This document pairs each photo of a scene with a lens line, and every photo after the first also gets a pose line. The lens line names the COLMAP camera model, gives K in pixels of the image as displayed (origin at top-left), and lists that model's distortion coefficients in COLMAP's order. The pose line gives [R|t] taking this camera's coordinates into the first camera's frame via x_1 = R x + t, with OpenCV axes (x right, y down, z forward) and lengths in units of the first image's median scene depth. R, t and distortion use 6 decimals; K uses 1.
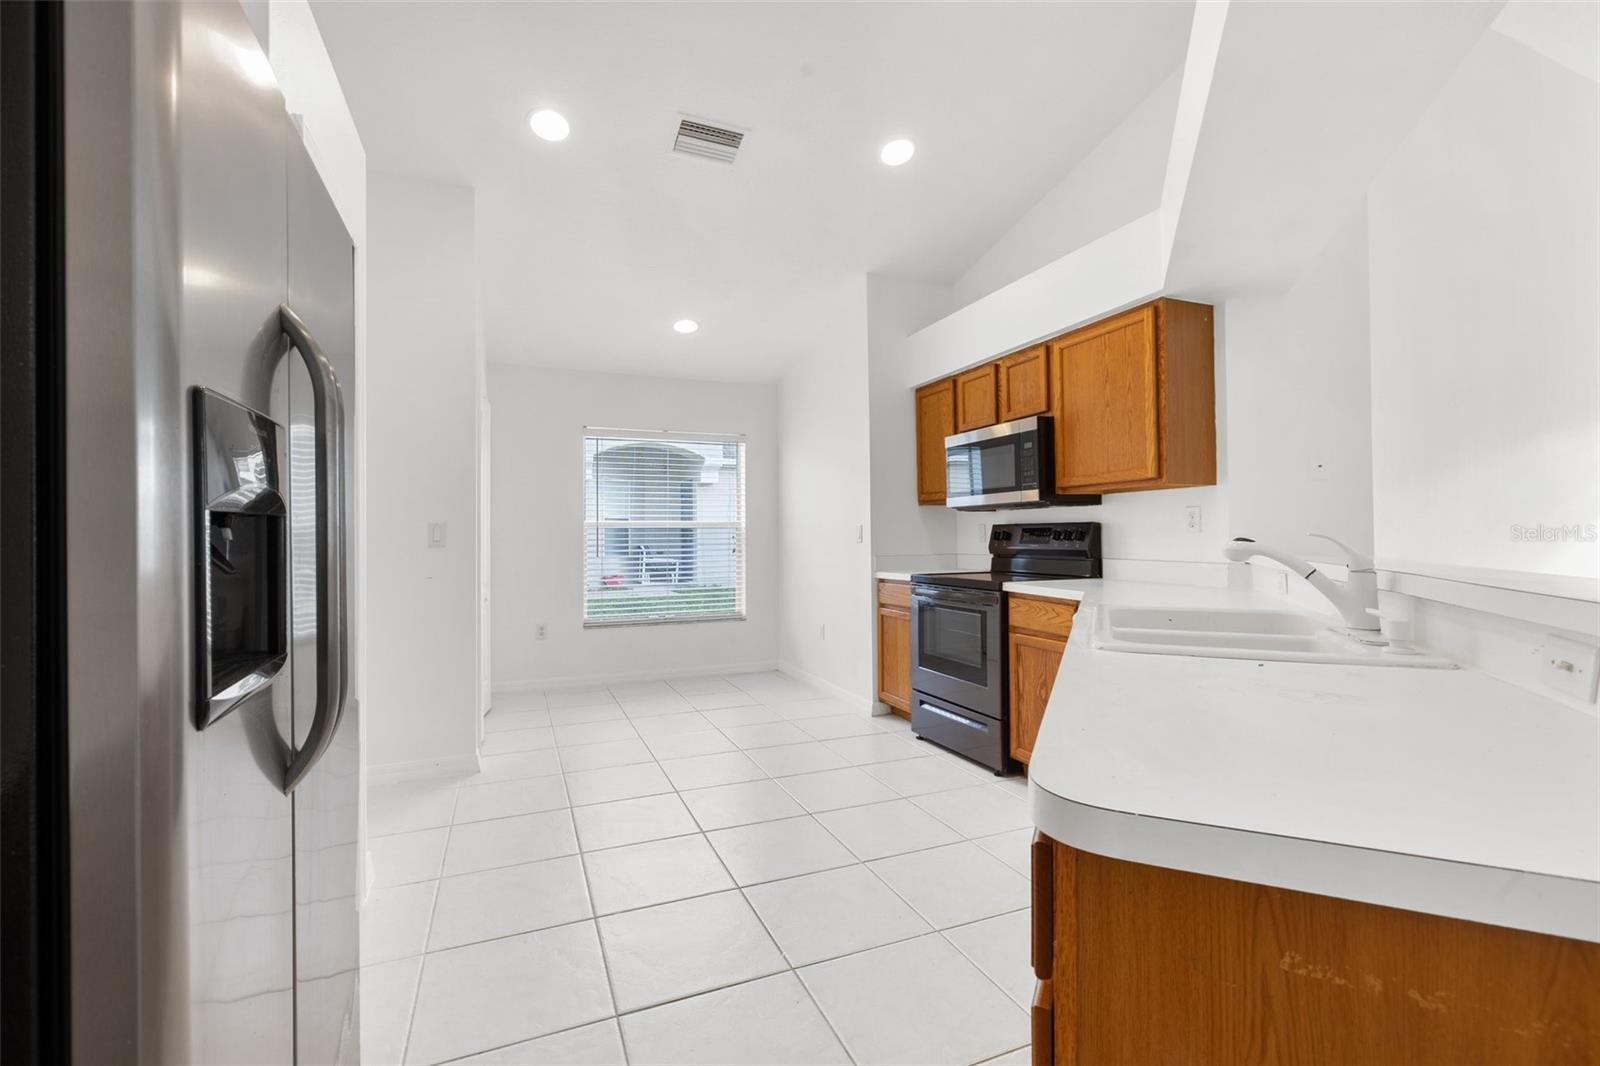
lens RADIAL K [[679.1, 0, 791.3], [0, 679.1, 530.8], [0, 0, 1]] dist [-0.000384, 0.000000]
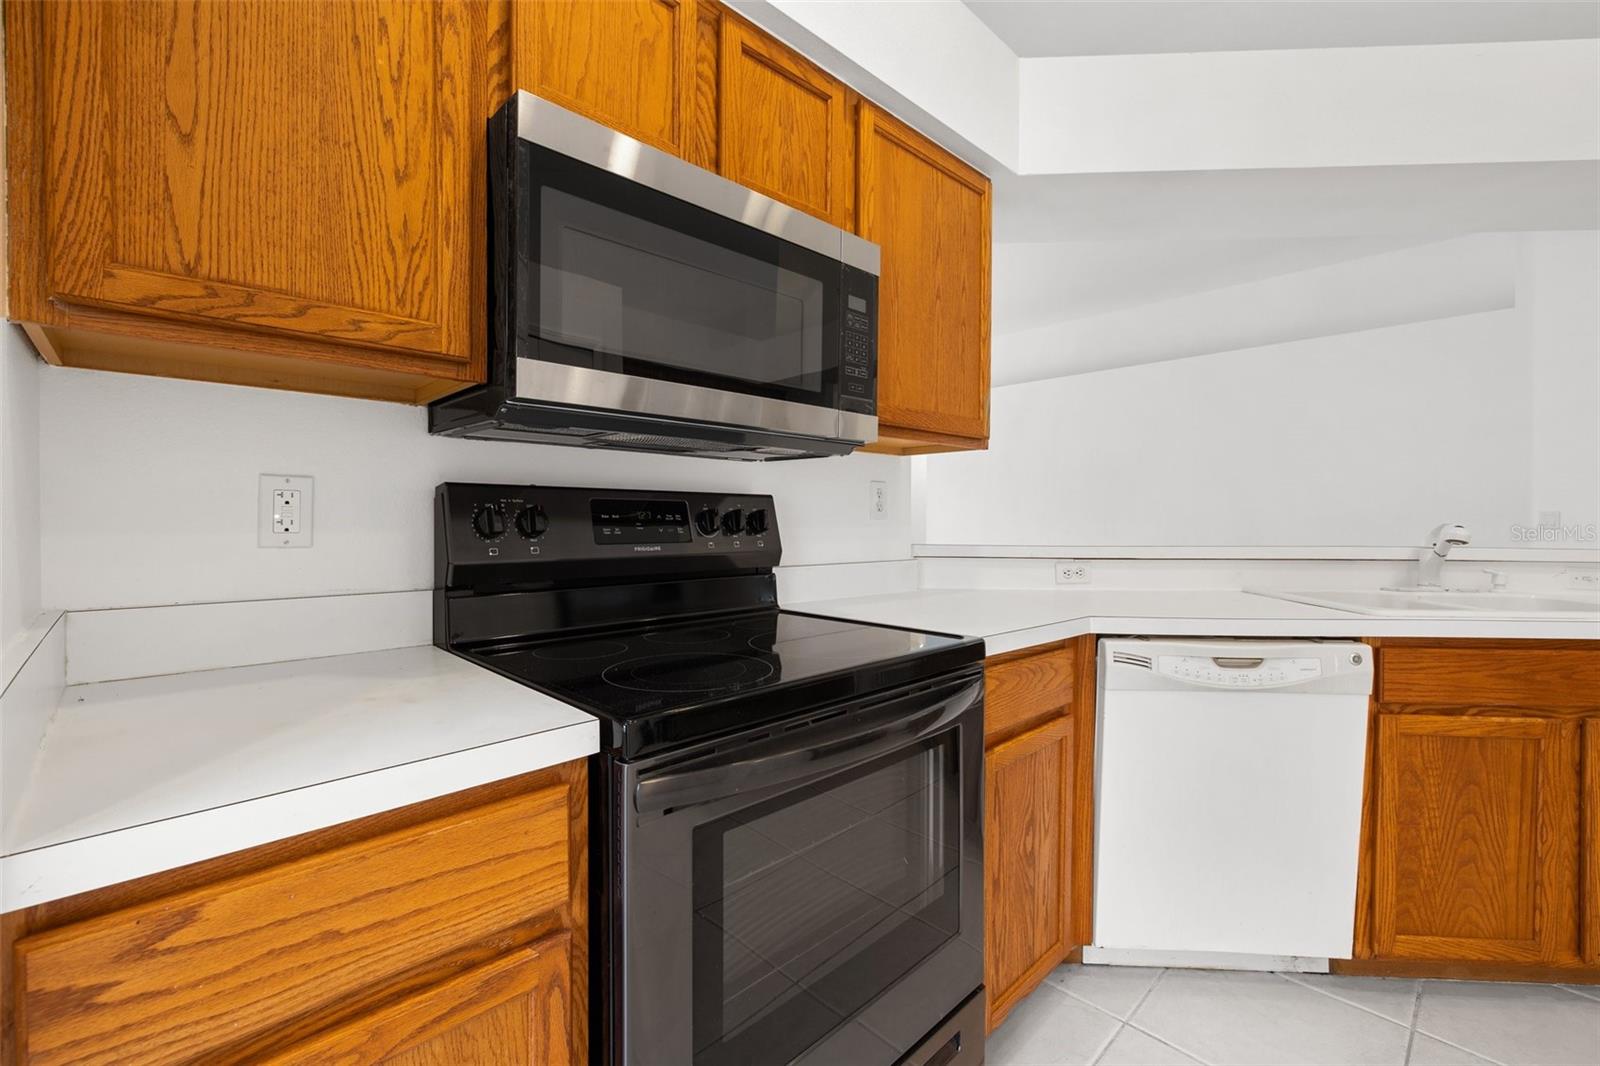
lens RADIAL K [[677.8, 0, 793.6], [0, 677.8, 525.5], [0, 0, 1]] dist [-0.000325, 0.000137]
pose [[-0.361789, -0.008785, 0.932219, -0.027165], [-0.011561, 0.999921, 0.004936, 0.007686], [-0.932188, -0.008991, -0.361862, 1.278118]]
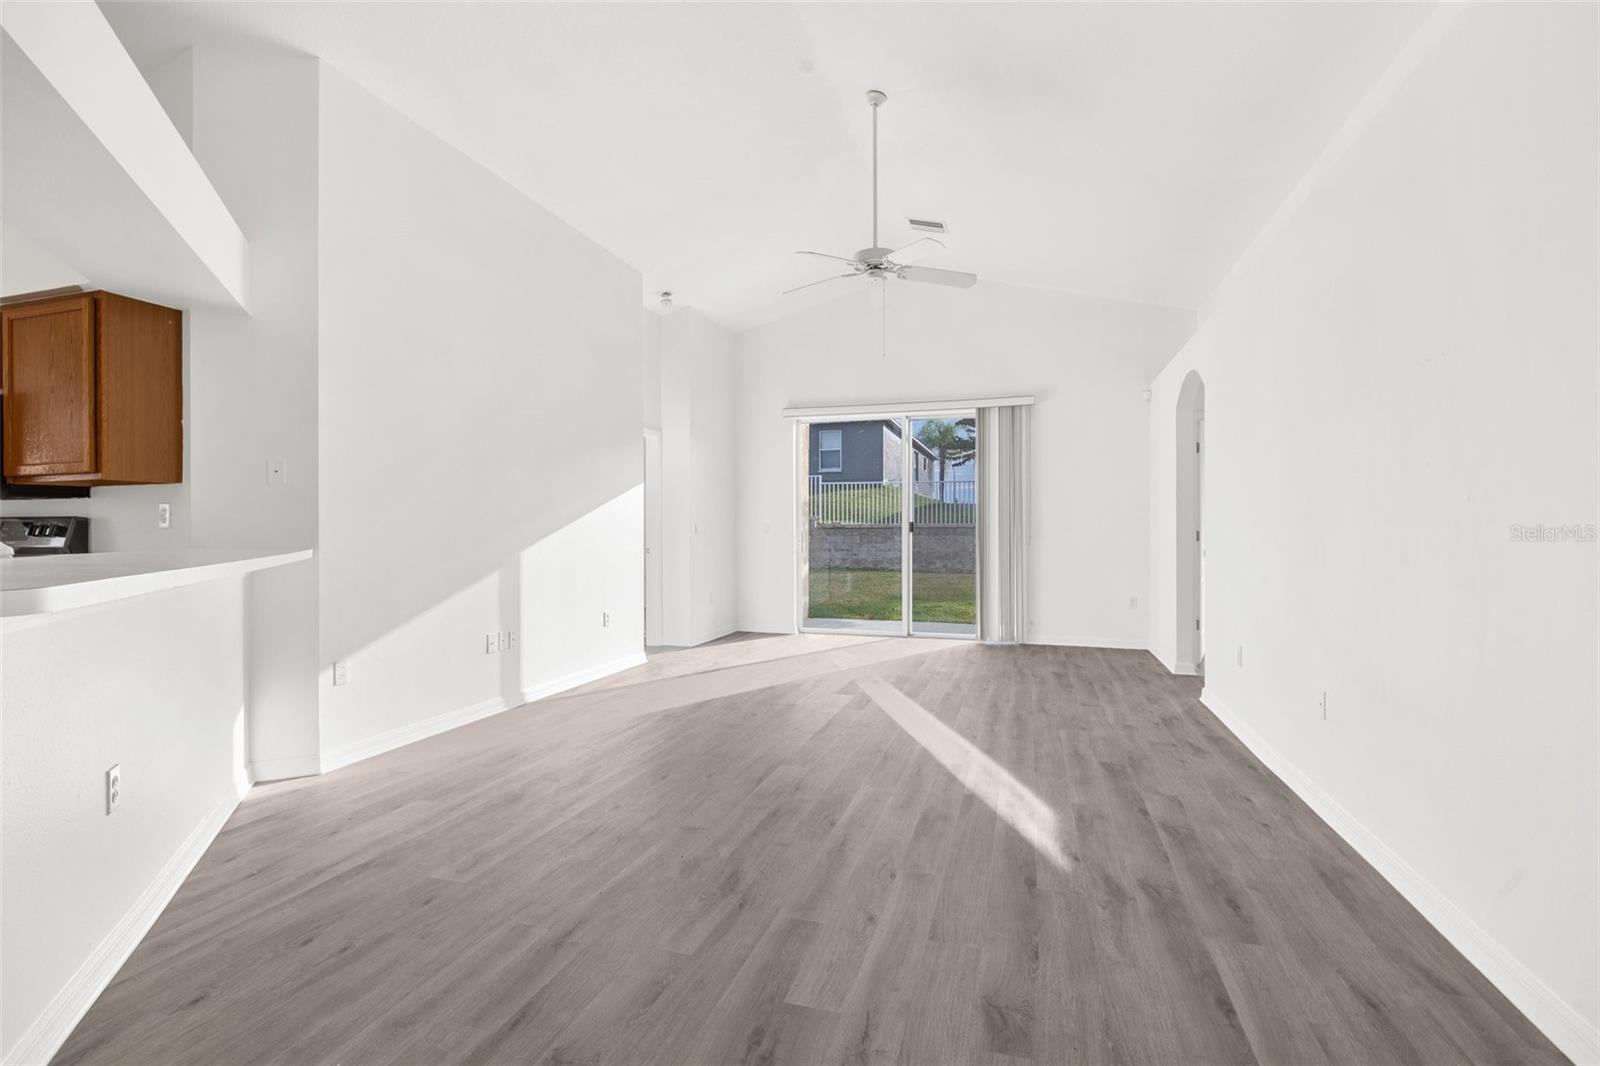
lens RADIAL K [[749.7, 0, 796.6], [0, 749.7, 521.2], [0, 0, 1]] dist [0.000570, 0.000170]
pose [[0.637396, 0.015684, 0.770377, 0.302445], [-0.006673, 0.999868, -0.014835, 0.001928], [-0.770507, 0.004315, 0.637416, -0.409441]]
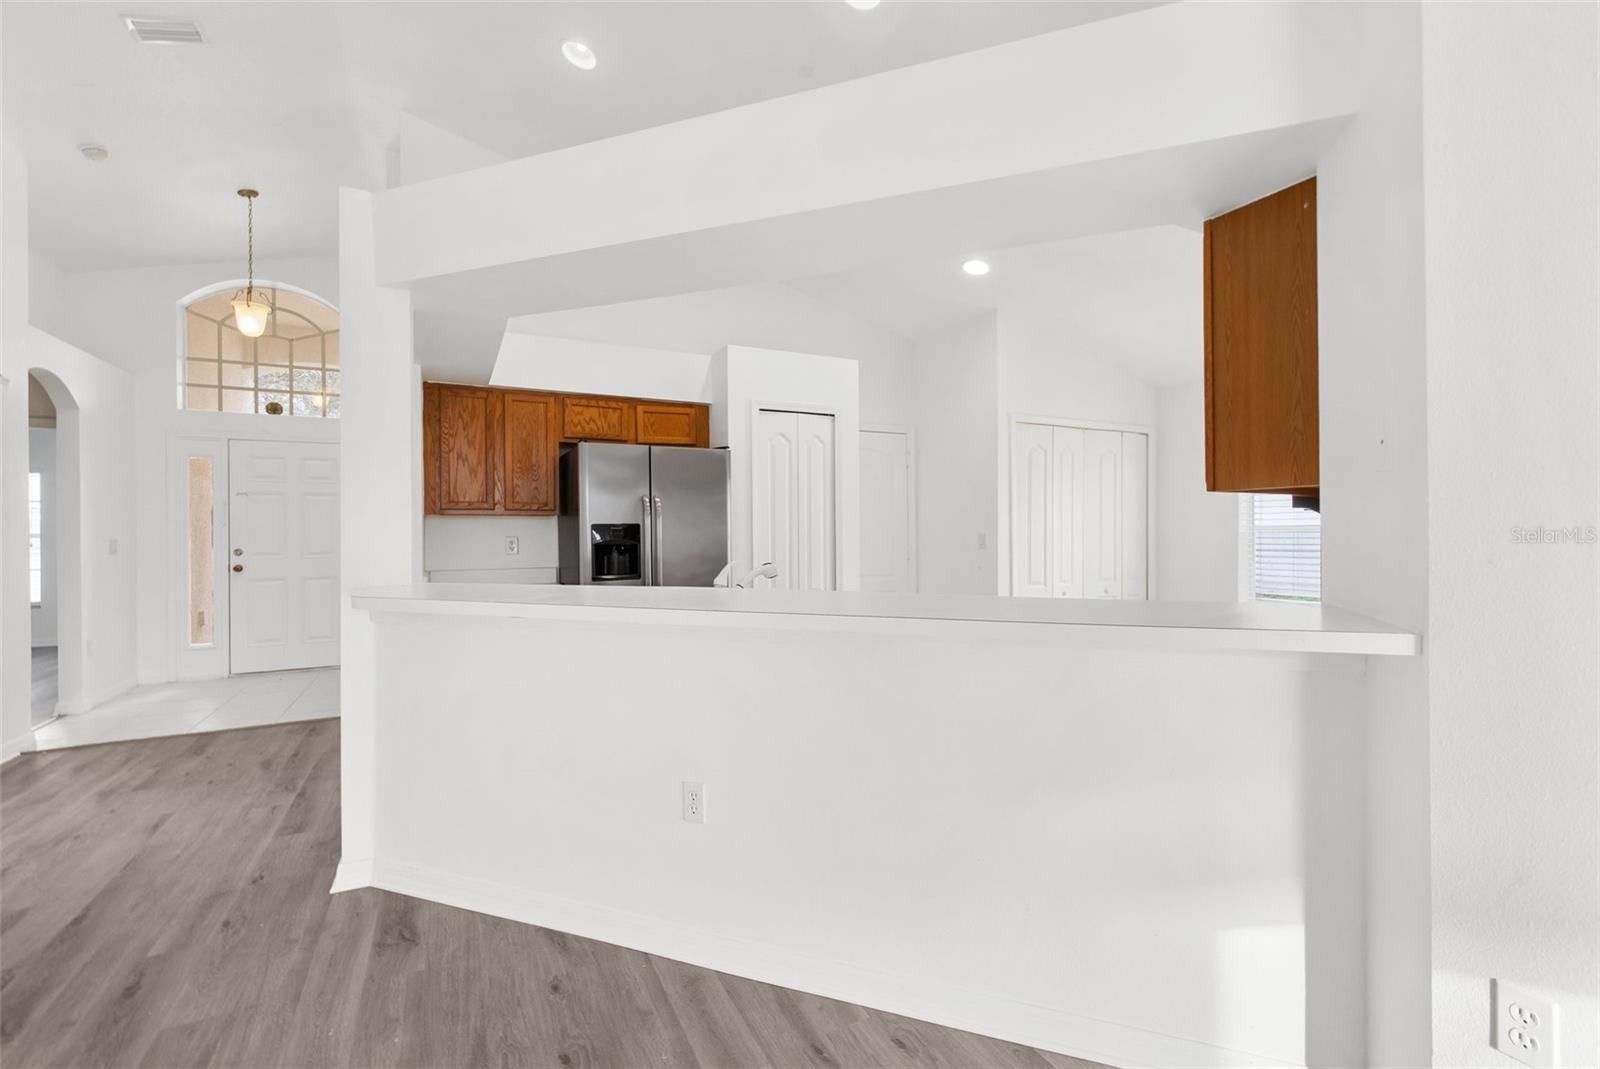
lens RADIAL K [[677.8, 0, 793.6], [0, 677.8, 527.0], [0, 0, 1]] dist [-0.000325, 0.000137]
pose [[0.077427, -0.003212, -0.996993, 1.057224], [0.013314, 0.999909, -0.002188, -0.035012], [0.996909, -0.013104, 0.077463, 0.468695]]
